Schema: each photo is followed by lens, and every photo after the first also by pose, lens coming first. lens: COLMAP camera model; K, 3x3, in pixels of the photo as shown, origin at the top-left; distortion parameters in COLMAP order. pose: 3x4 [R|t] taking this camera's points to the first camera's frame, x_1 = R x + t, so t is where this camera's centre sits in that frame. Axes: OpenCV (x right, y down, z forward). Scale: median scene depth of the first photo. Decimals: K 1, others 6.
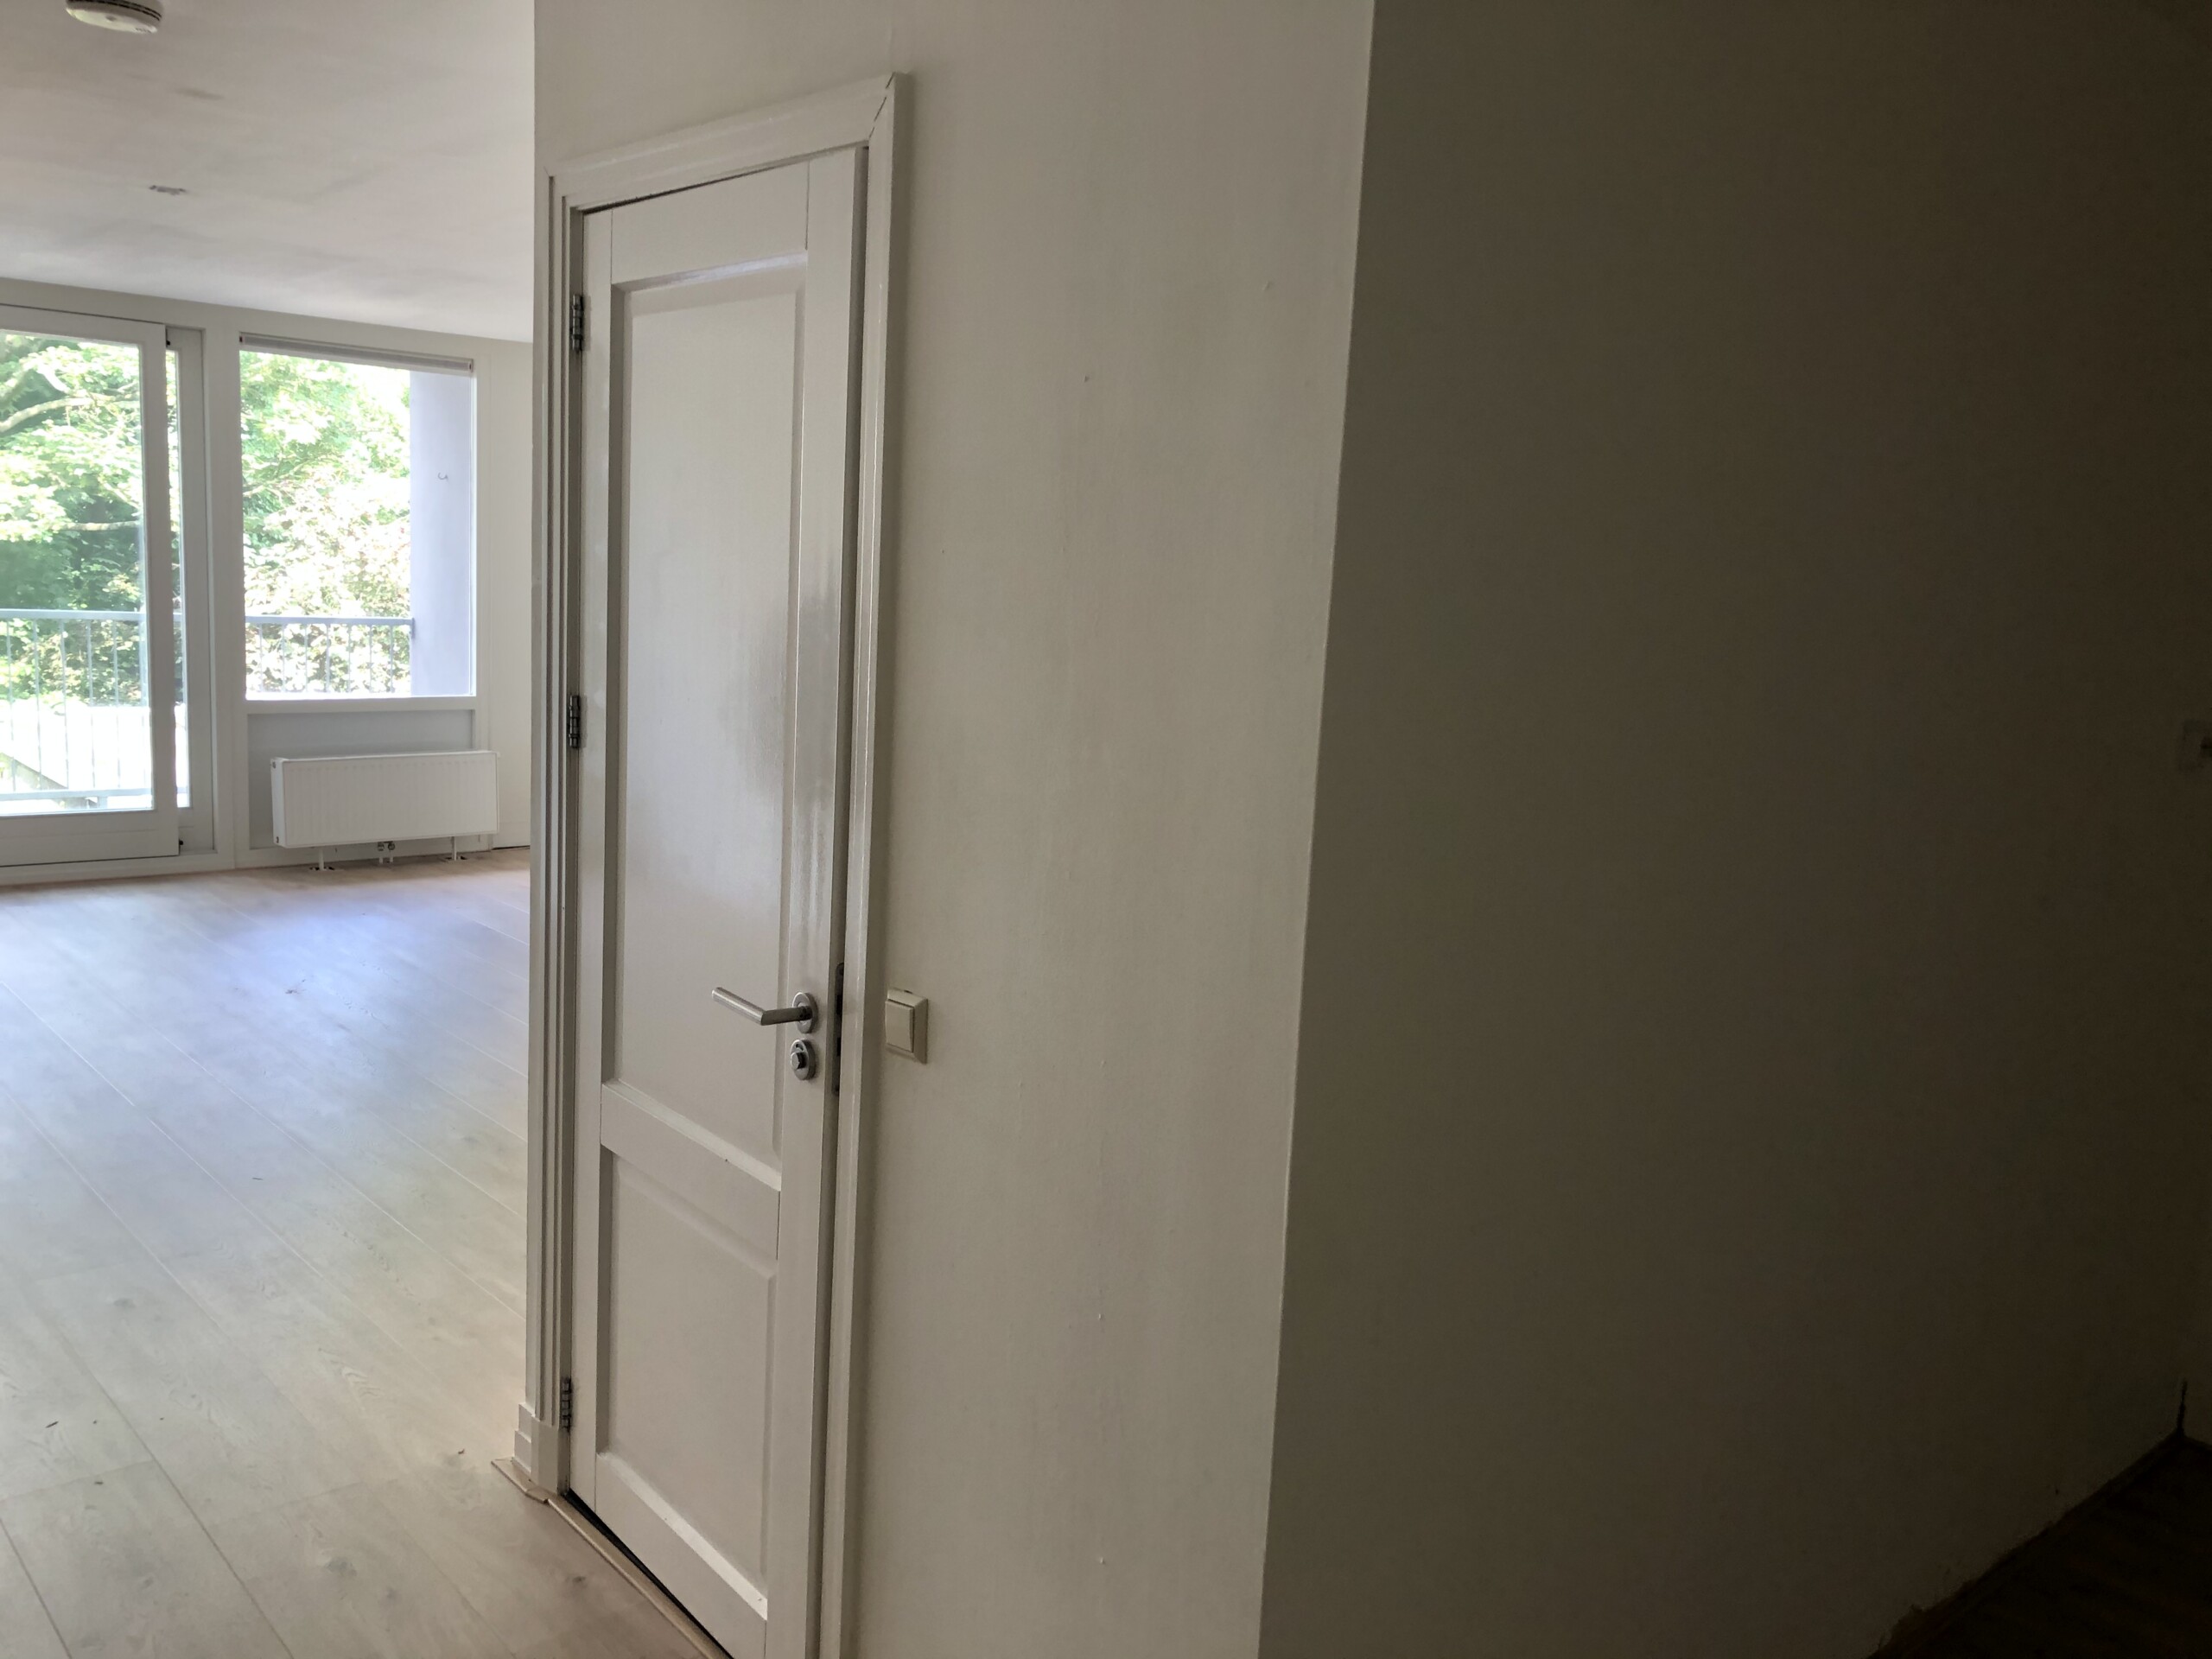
lens RADIAL K [[1821.5, 0, 1127.3], [0, 1821.5, 826.6], [0, 0, 1]] dist [0.003244, 0.030294]
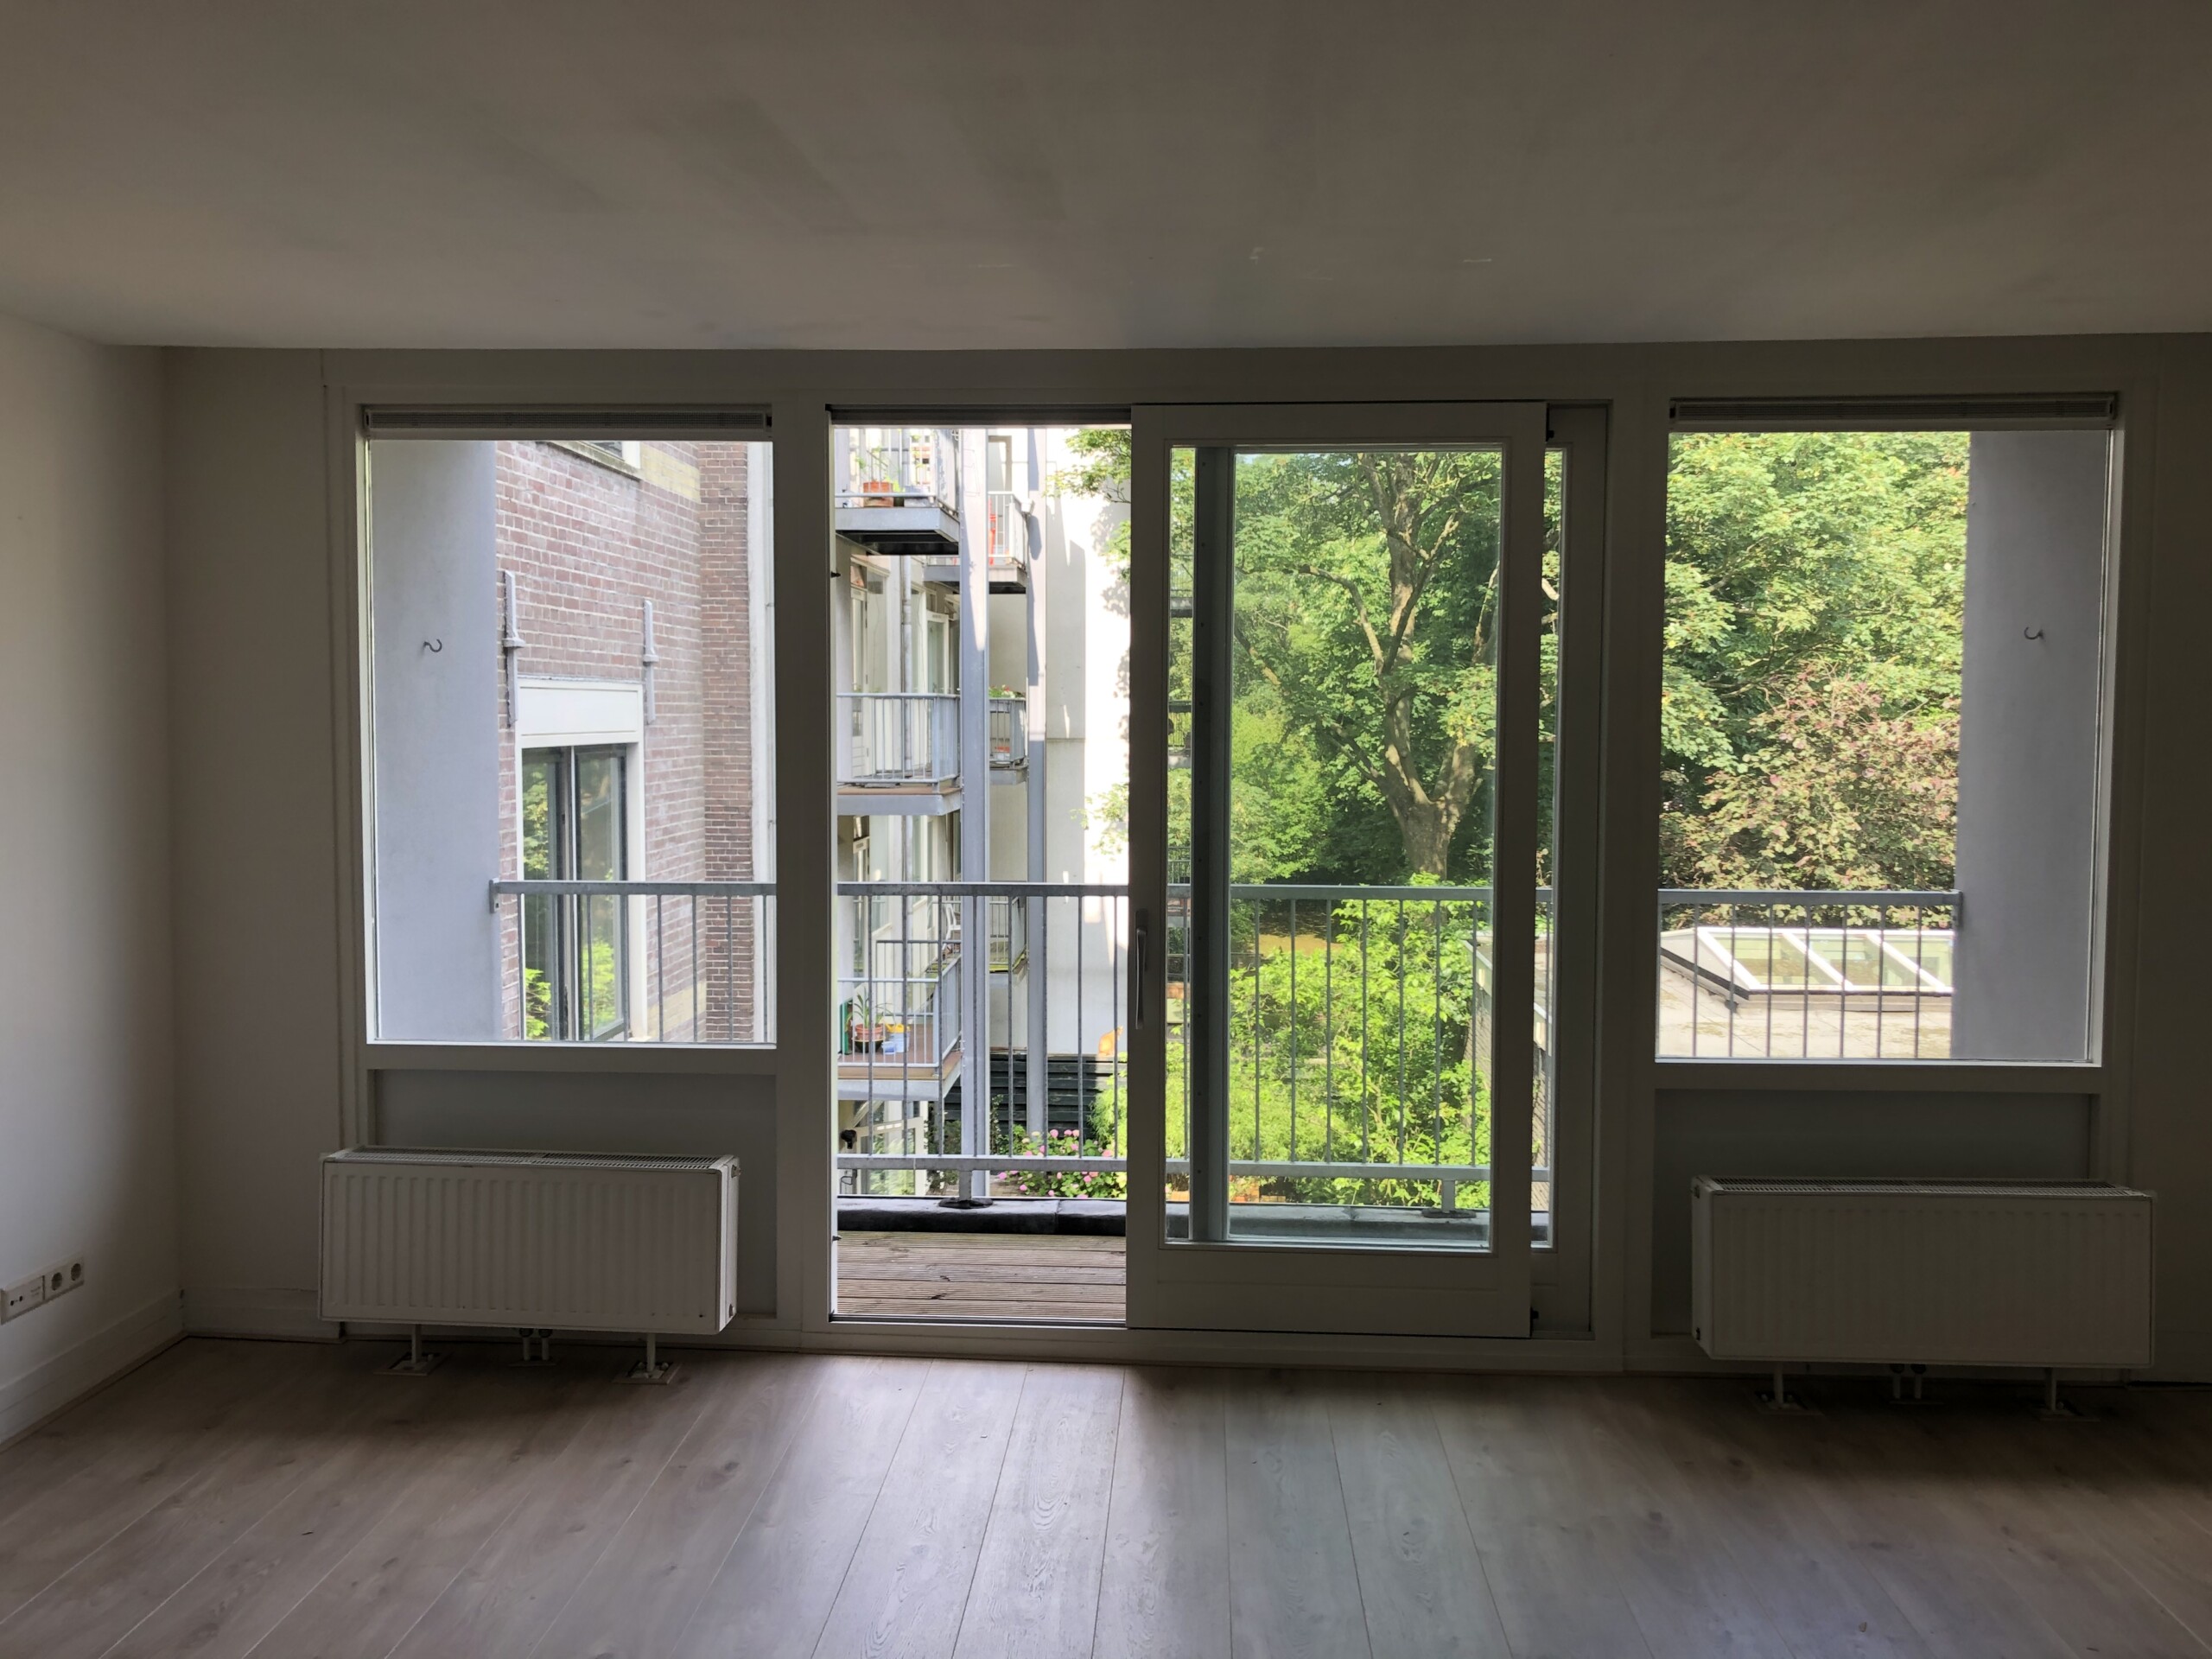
lens RADIAL K [[1821.5, 0, 1092.9], [0, 1821.5, 821.1], [0, 0, 1]] dist [0.003244, 0.030294]
pose [[0.704196, -0.009557, -0.709941, -0.080060], [-0.066960, 0.994559, -0.079806, -0.032243], [0.706841, 0.103737, 0.699724, 0.184699]]
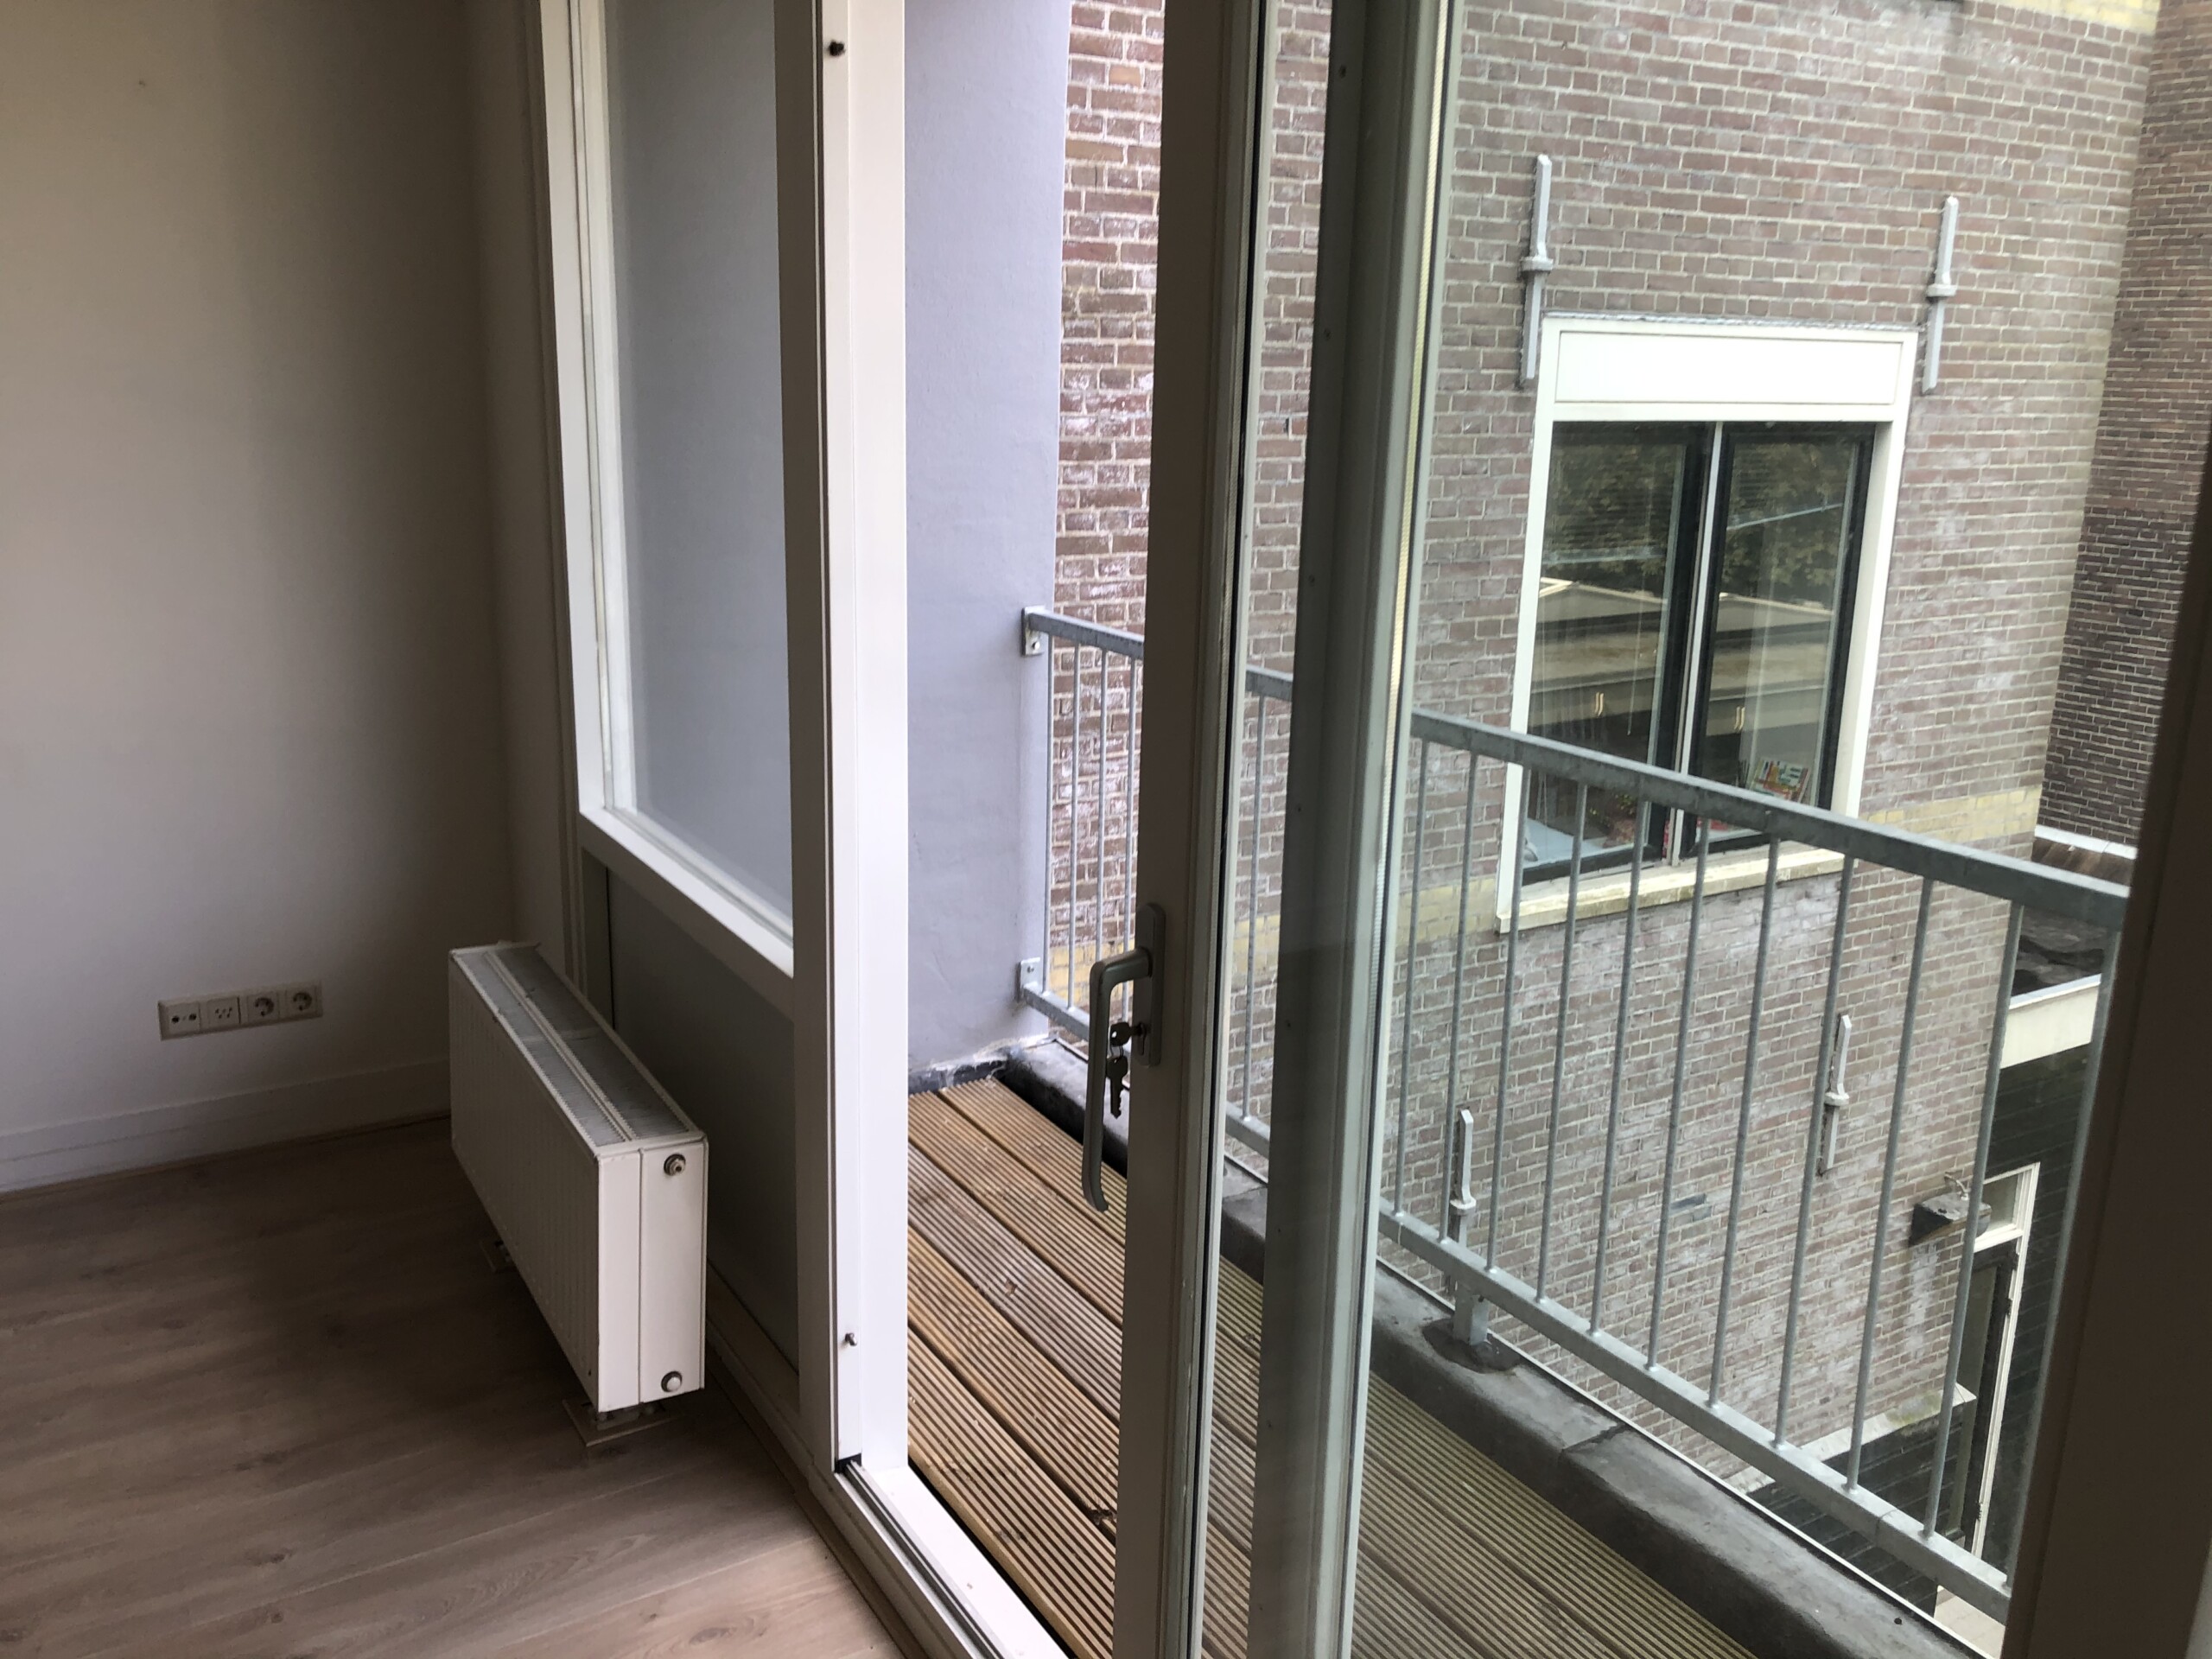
lens RADIAL K [[1821.5, 0, 1112.6], [0, 1821.5, 817.4], [0, 0, 1]] dist [0.003244, 0.030294]
pose [[-0.178050, 0.193546, -0.964800, -0.150036], [-0.178847, 0.957771, 0.225141, -0.061748], [0.967632, 0.212638, -0.135916, 0.346420]]
